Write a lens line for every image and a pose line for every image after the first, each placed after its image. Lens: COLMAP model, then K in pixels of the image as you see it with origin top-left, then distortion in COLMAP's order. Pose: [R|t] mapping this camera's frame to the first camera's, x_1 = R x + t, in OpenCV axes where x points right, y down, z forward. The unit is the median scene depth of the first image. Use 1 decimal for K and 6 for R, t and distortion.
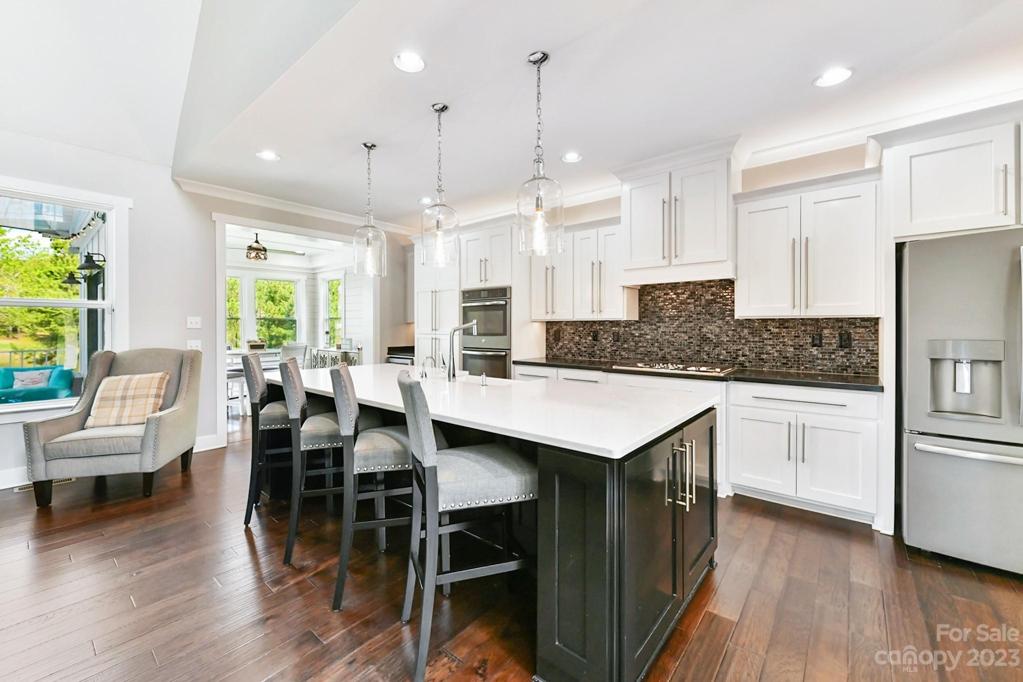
lens RADIAL K [[418.5, 0, 505.2], [0, 418.5, 330.2], [0, 0, 1]] dist [0.000580, -0.000103]
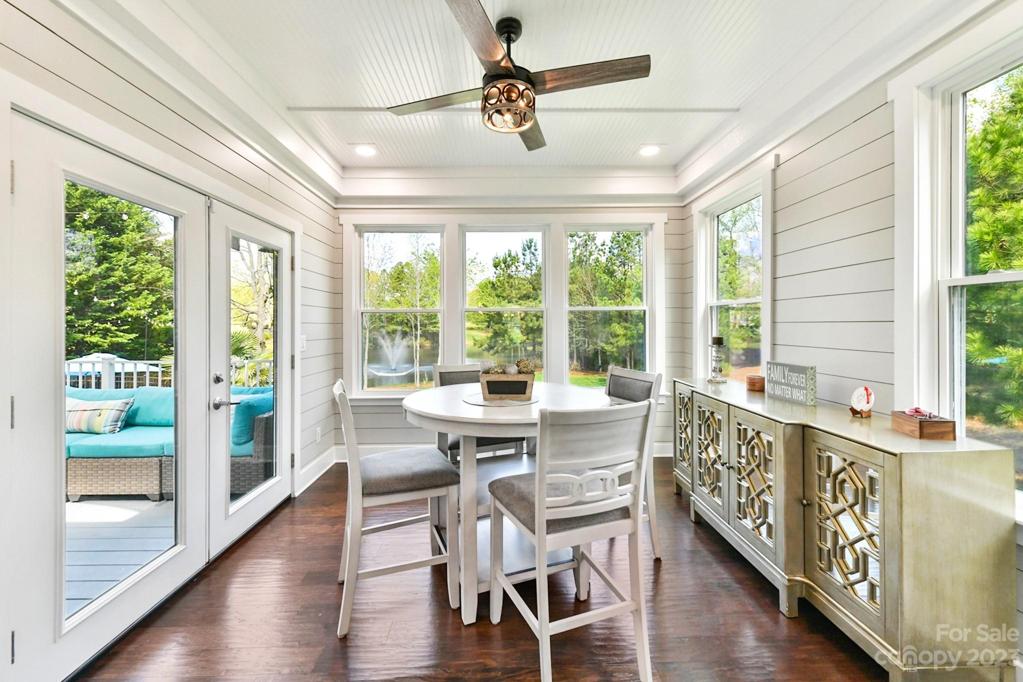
lens RADIAL K [[401.9, 0, 500.1], [0, 401.9, 326.9], [0, 0, 1]] dist [-0.000514, -0.000450]
pose [[0.655654, 0.001697, -0.755060, -0.597267], [-0.004100, 0.999991, -0.001313, -0.012849], [0.755050, 0.003956, 0.655655, 1.307858]]
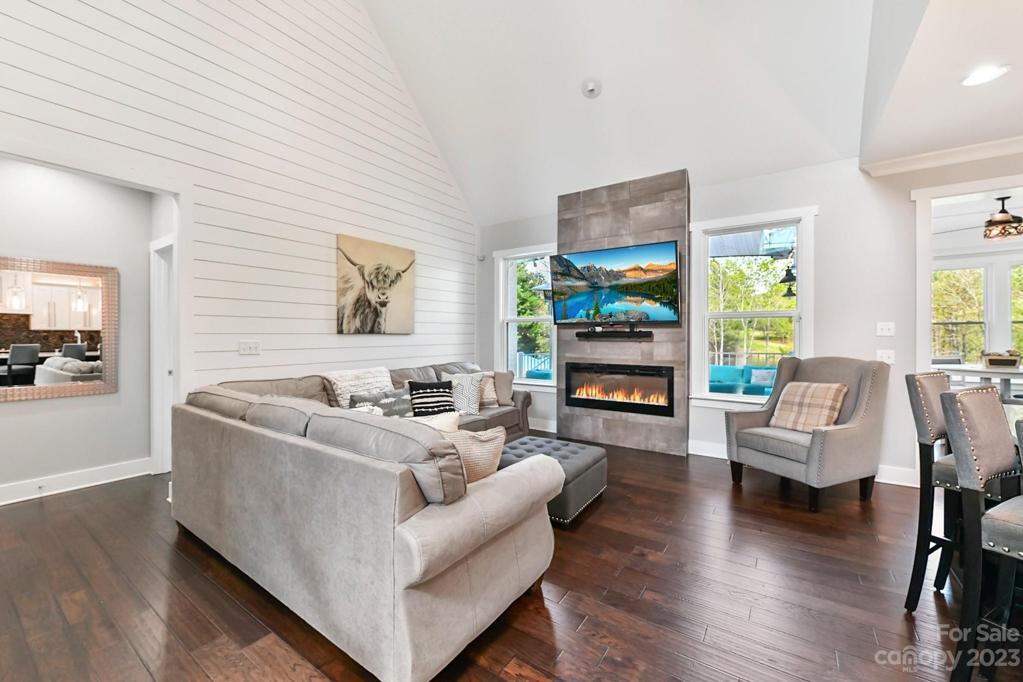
lens RADIAL K [[406.5, 0, 511.2], [0, 406.5, 339.4], [0, 0, 1]] dist [0.004986, -0.000512]
pose [[0.106044, 0.010060, -0.994311, -0.003349], [-0.005009, 0.999942, 0.009582, -0.001705], [0.994349, 0.003965, 0.106088, 0.175524]]
